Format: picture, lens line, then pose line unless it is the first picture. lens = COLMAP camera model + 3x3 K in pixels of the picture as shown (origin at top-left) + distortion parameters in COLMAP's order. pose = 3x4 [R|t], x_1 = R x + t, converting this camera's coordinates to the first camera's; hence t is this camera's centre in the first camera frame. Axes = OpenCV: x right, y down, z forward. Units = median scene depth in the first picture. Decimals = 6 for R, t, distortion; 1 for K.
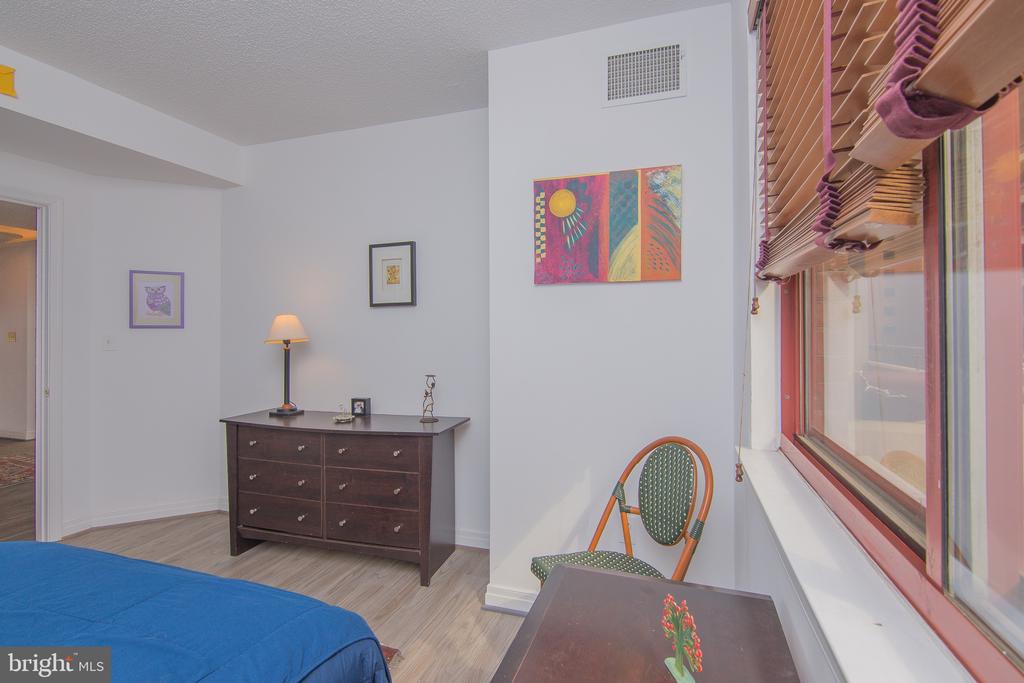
lens RADIAL K [[487.8, 0, 510.9], [0, 487.8, 331.1], [0, 0, 1]] dist [-0.002139, -0.001274]
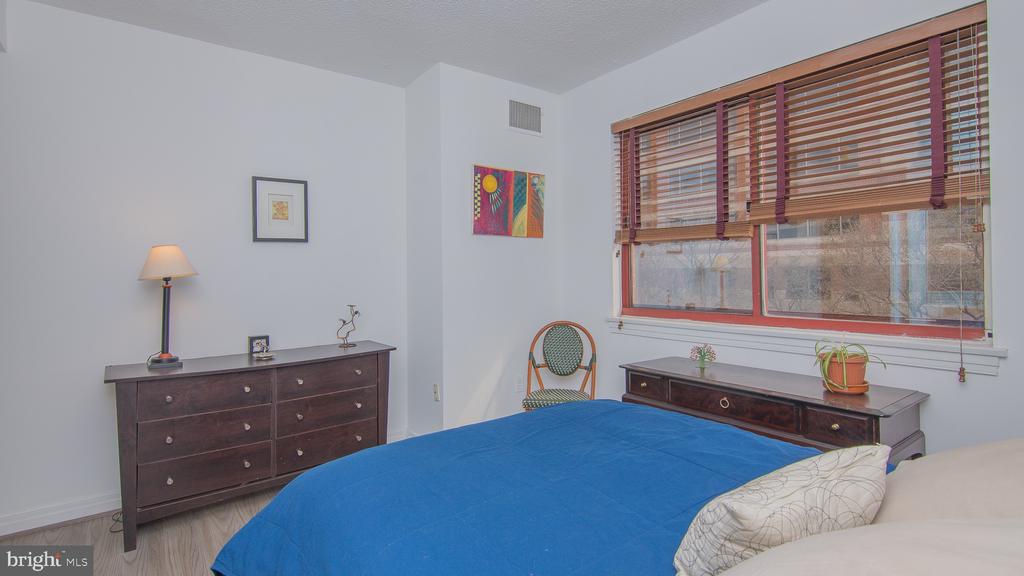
lens RADIAL K [[485.9, 0, 509.8], [0, 485.9, 274.6], [0, 0, 1]] dist [-0.000506, -0.000051]
pose [[0.571170, -0.002840, 0.820827, -1.119545], [0.008136, 0.999964, -0.002202, 0.032033], [-0.820791, 0.007936, 0.571173, 0.063863]]
